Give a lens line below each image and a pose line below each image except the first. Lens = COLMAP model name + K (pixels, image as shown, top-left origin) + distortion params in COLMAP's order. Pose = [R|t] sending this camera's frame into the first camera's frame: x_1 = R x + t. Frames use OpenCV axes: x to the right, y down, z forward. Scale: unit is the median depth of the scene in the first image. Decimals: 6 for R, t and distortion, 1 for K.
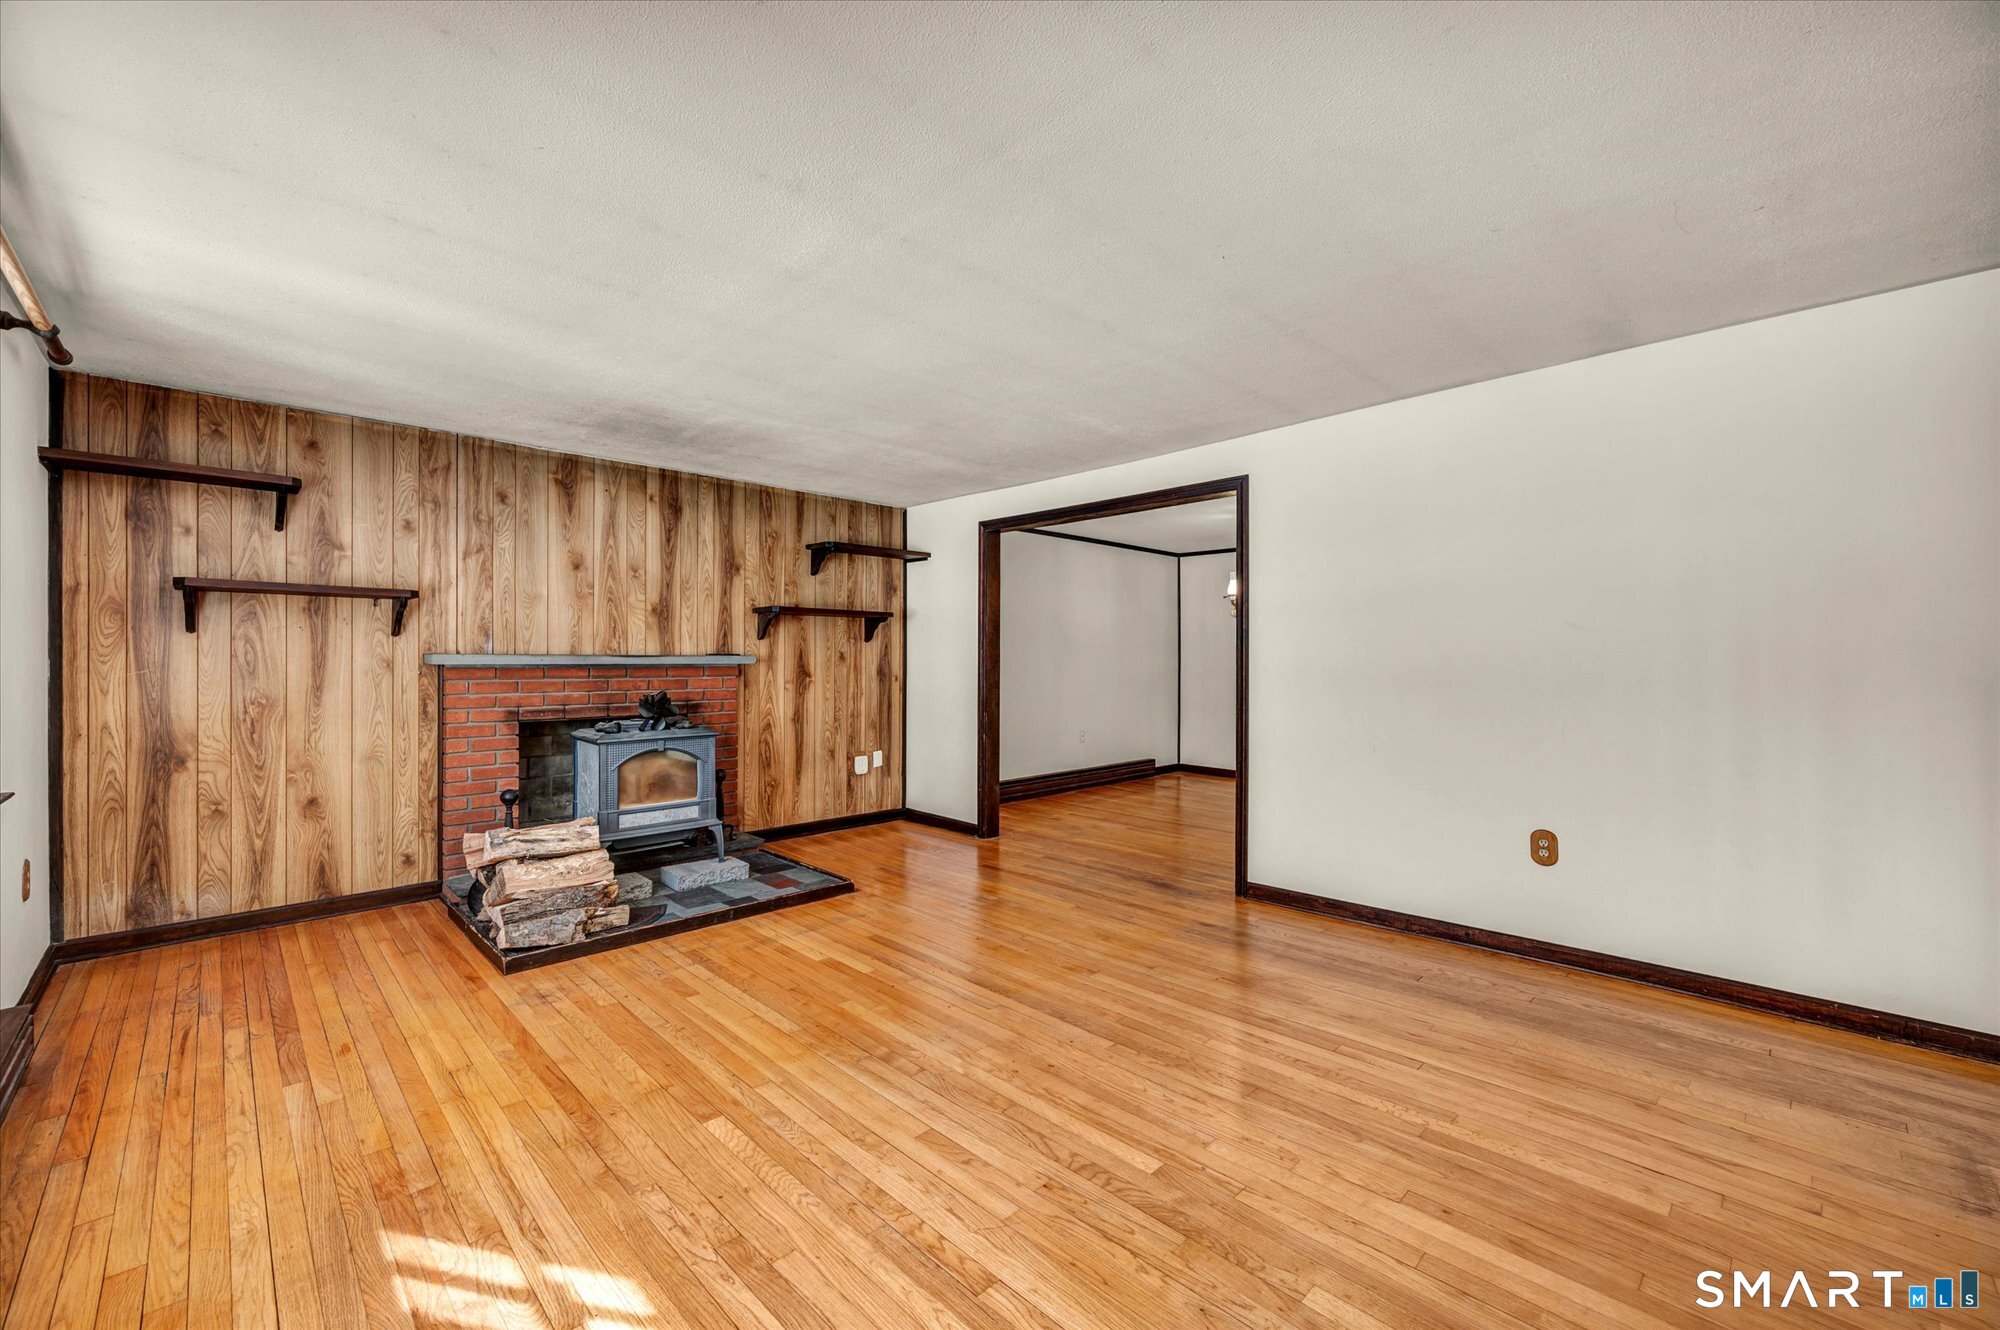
lens RADIAL K [[837.1, 0, 1008.5], [0, 837.1, 659.4], [0, 0, 1]] dist [-0.001368, -0.000333]
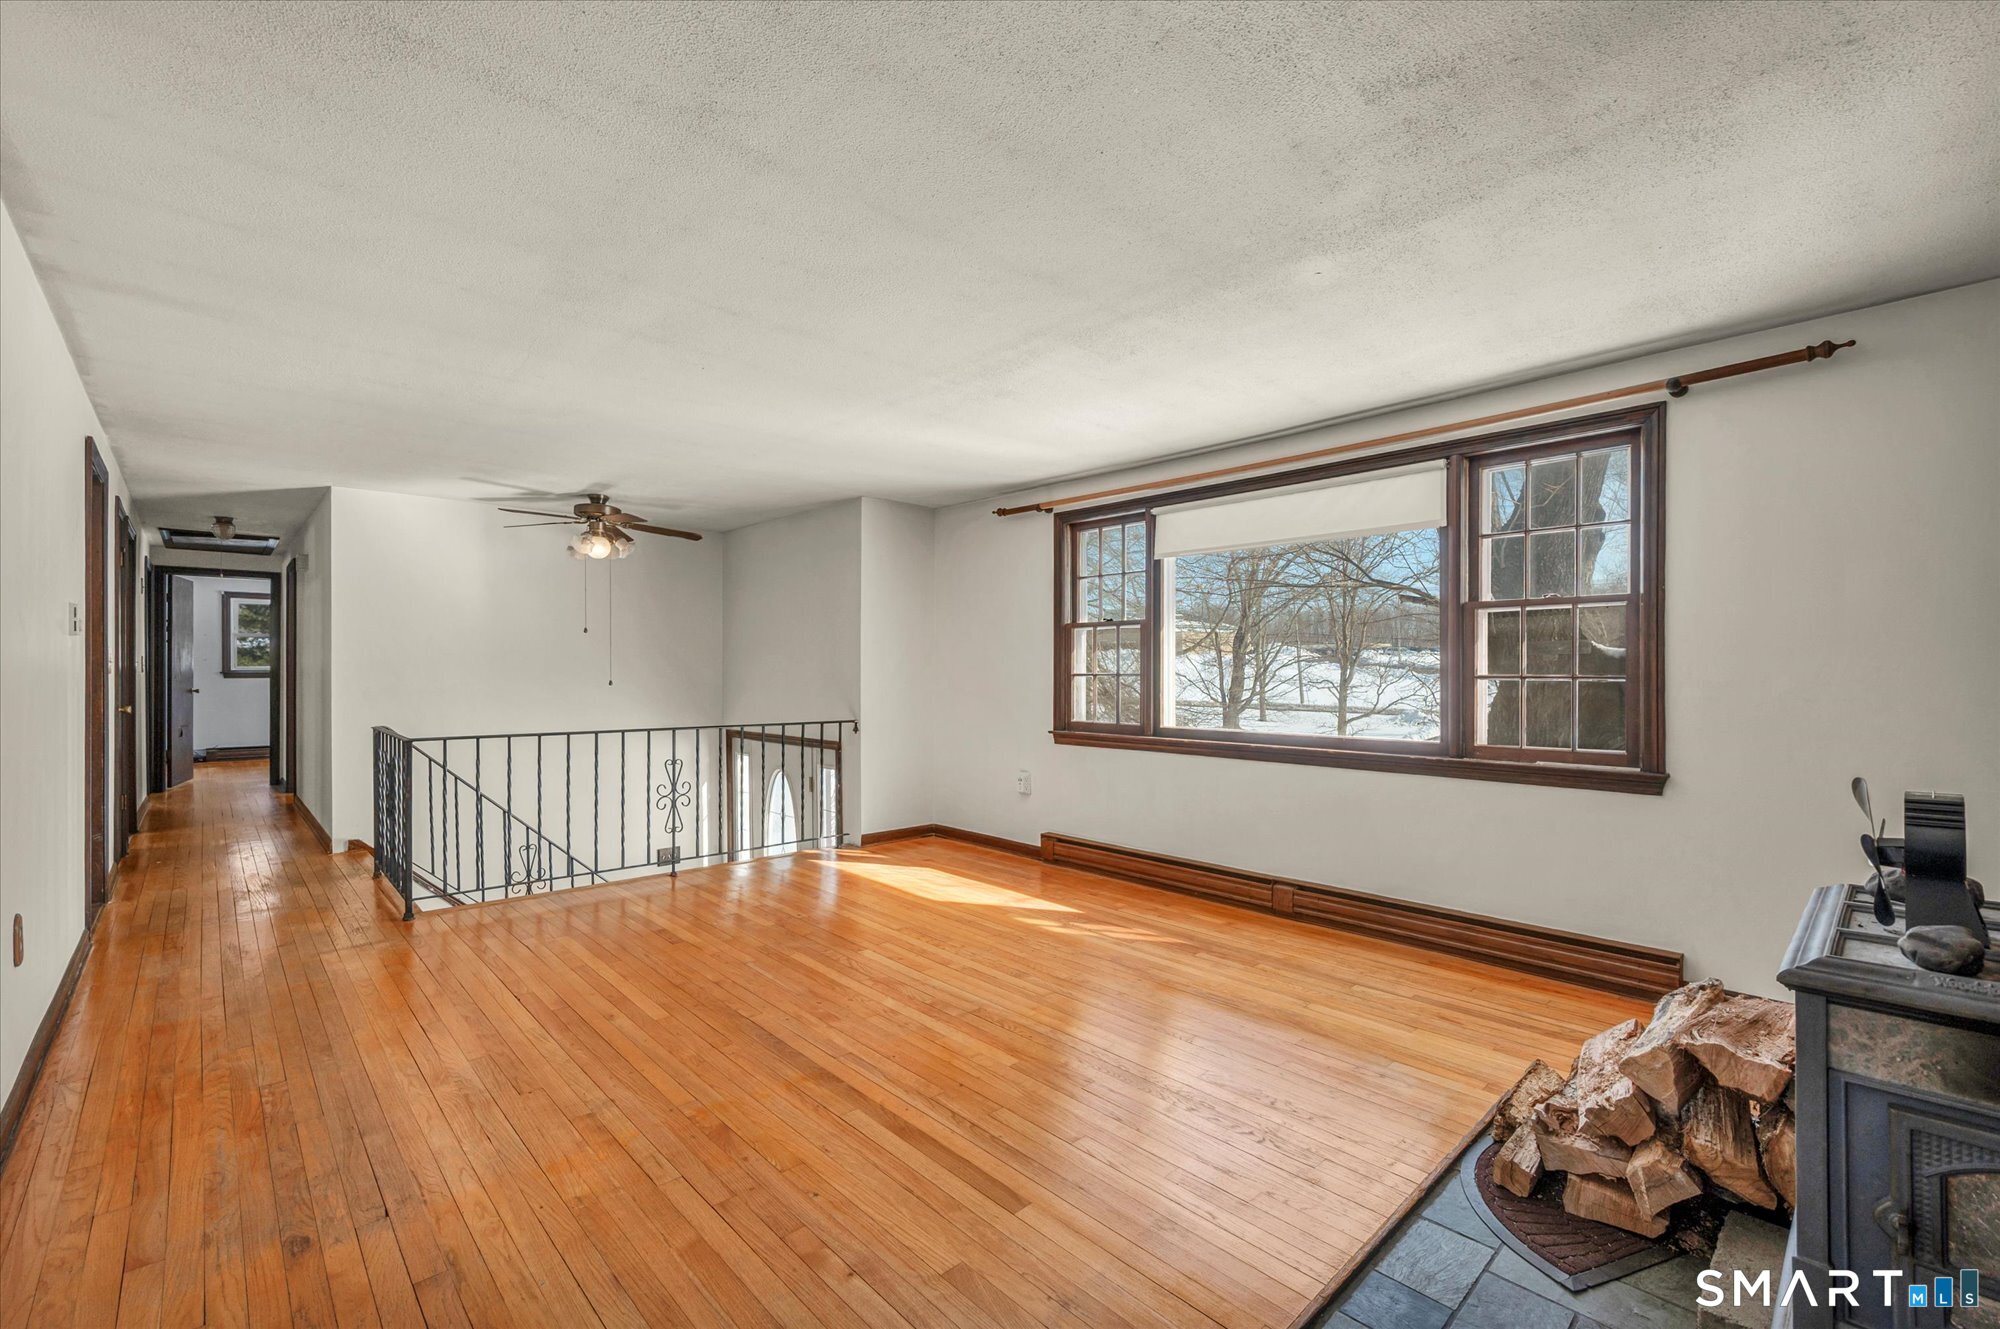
lens RADIAL K [[820.8, 0, 1002.2], [0, 820.8, 668.4], [0, 0, 1]] dist [-0.000611, -0.000139]
pose [[-0.999479, 0.001039, 0.032267, -0.152879], [0.001040, 0.999999, 0.000012, 0.001117], [-0.032267, 0.000046, -0.999479, 1.333165]]
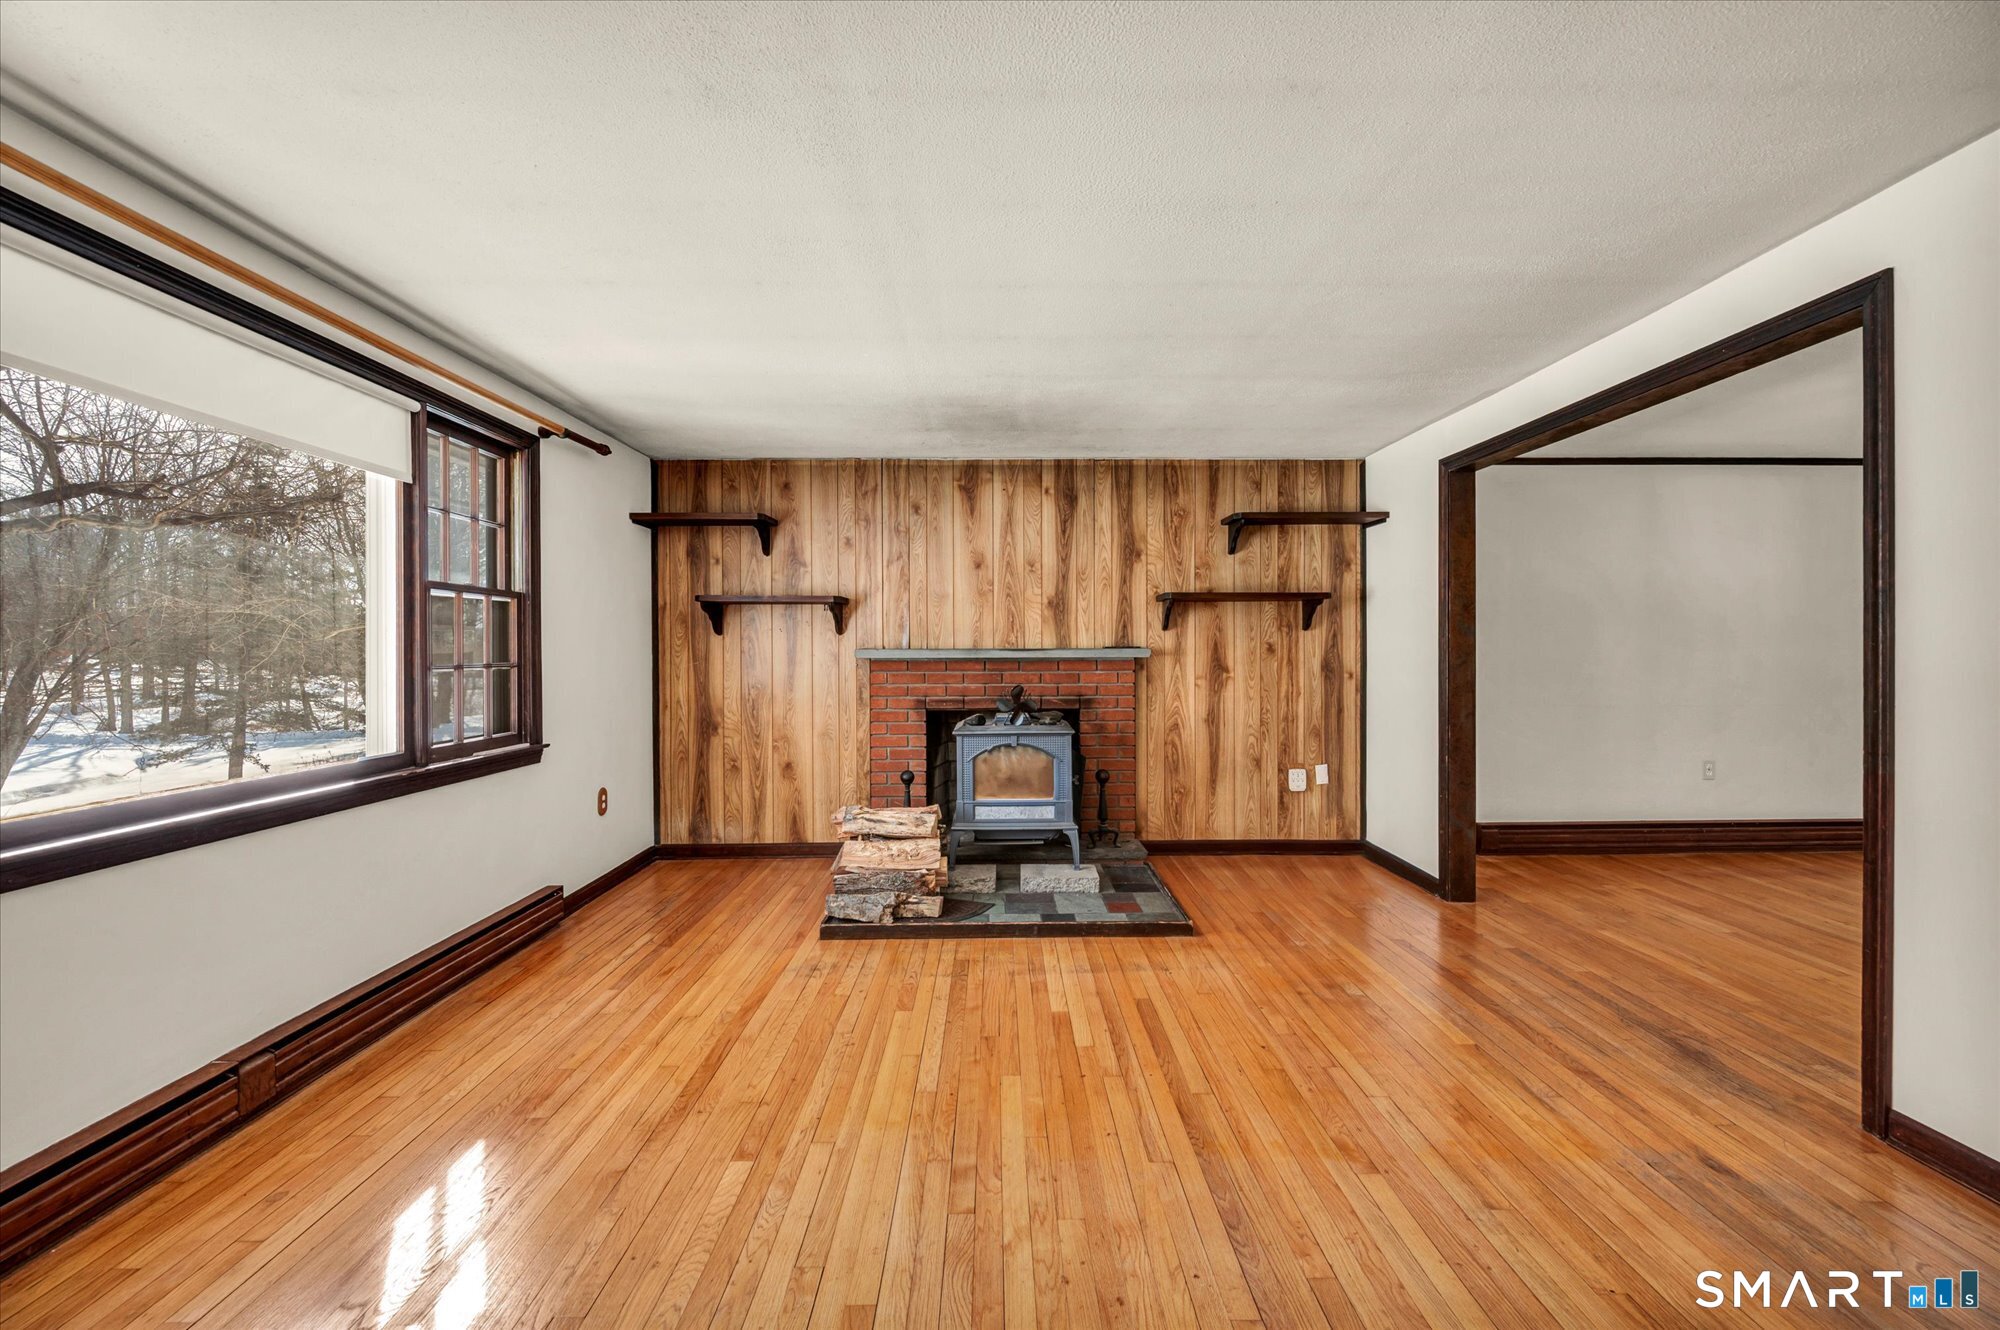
lens RADIAL K [[824.7, 0, 995.4], [0, 824.7, 653.0], [0, 0, 1]] dist [-0.002035, -0.000282]
pose [[0.710434, -0.002288, -0.703760, 0.258379], [0.004912, 0.999986, 0.001707, -0.002096], [0.703747, -0.004669, 0.710436, 0.303875]]
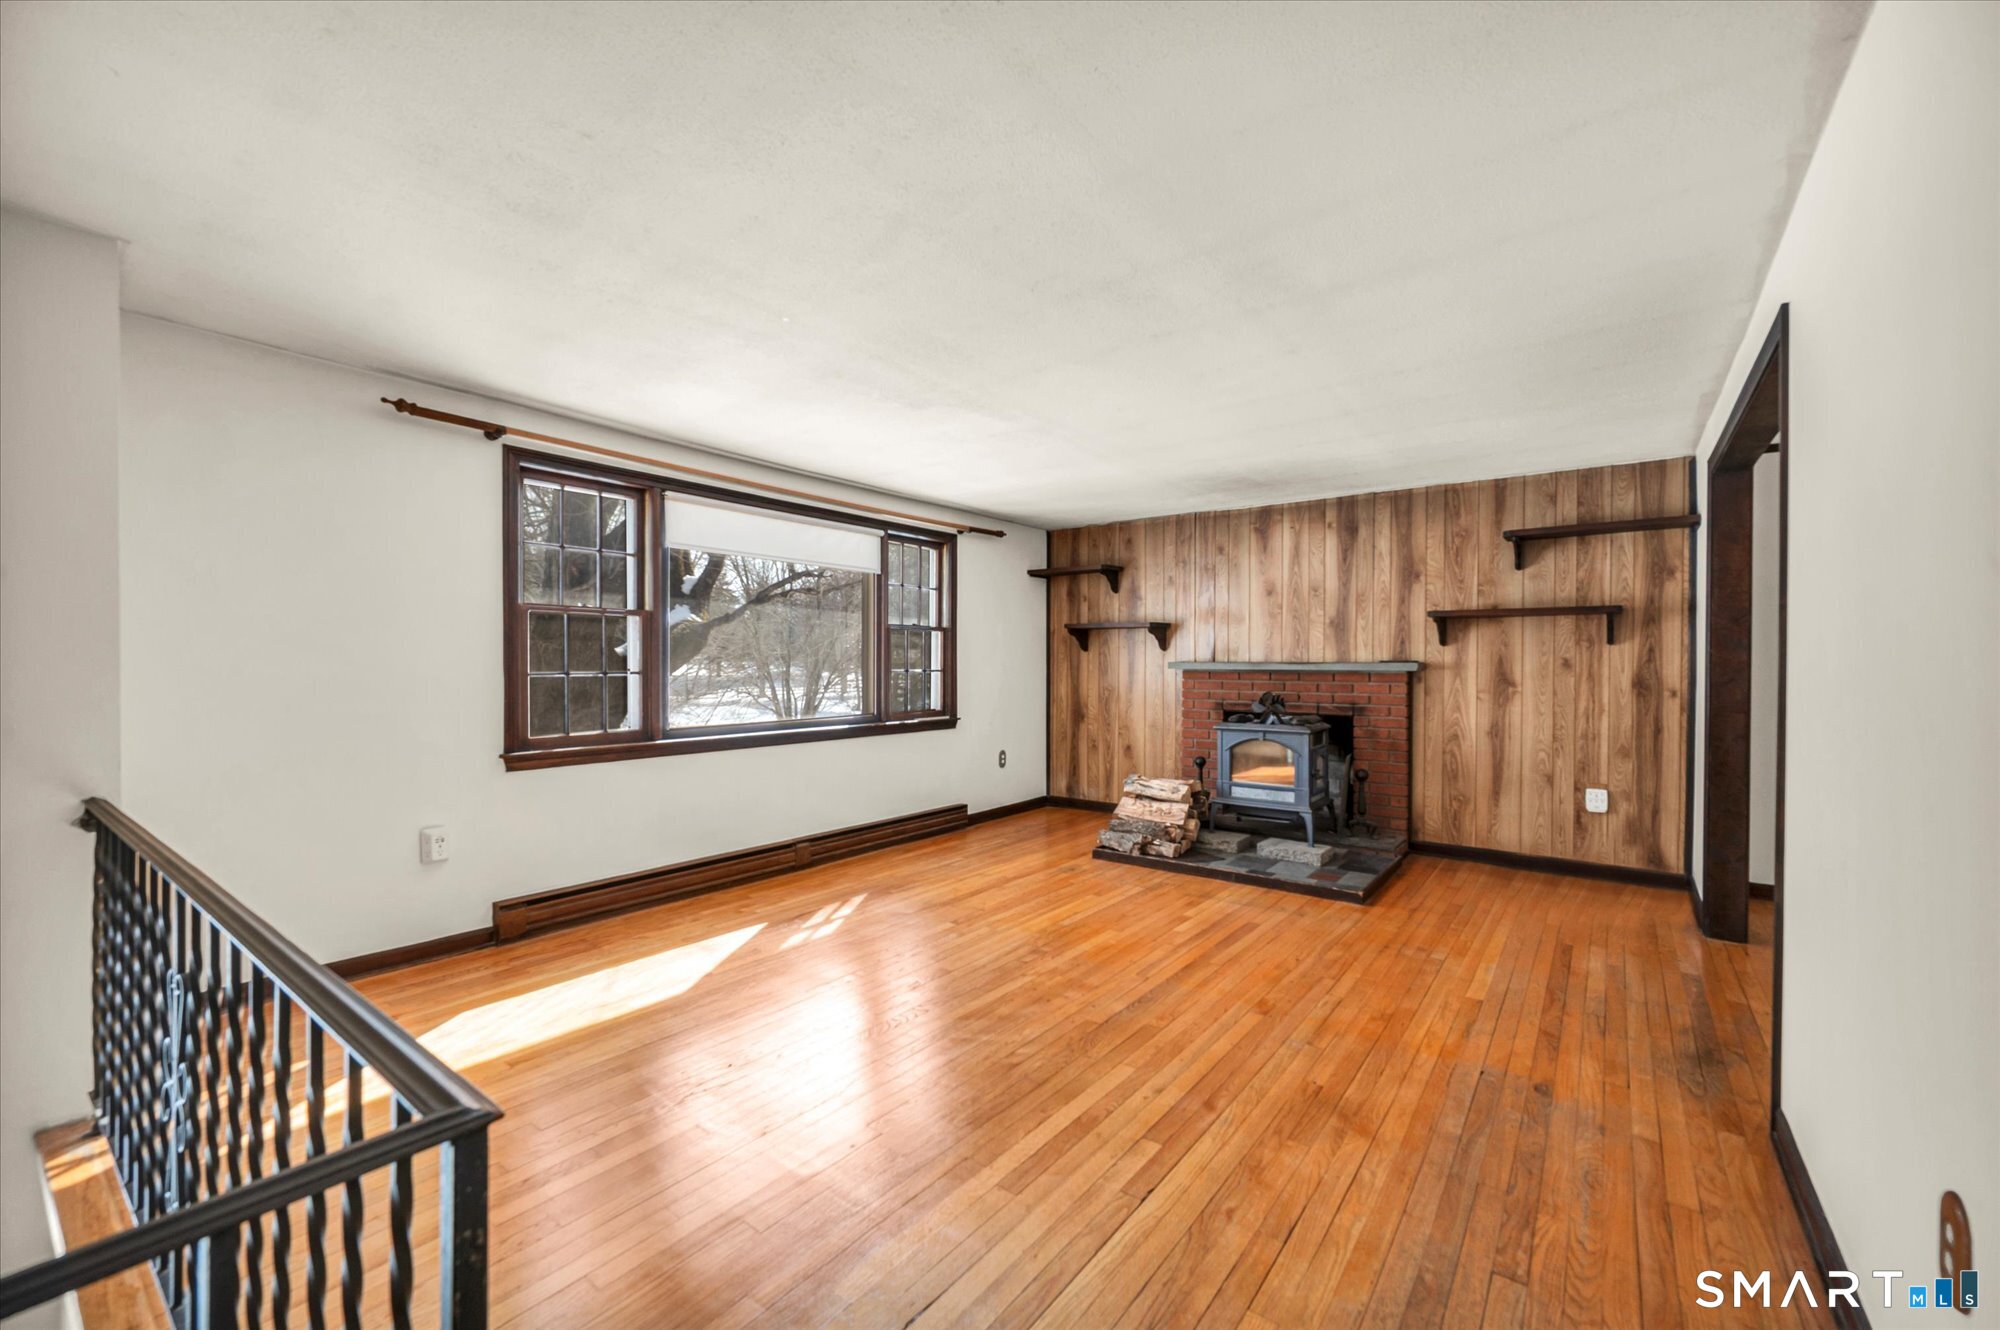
lens RADIAL K [[807.1, 0, 970.6], [0, 807.1, 670.8], [0, 0, 1]] dist [-0.000345, -0.000106]
pose [[0.096845, 0.008353, -0.995264, 0.737113], [-0.002635, 0.999963, 0.008136, -0.001410], [0.995296, 0.001834, 0.096864, 0.474097]]
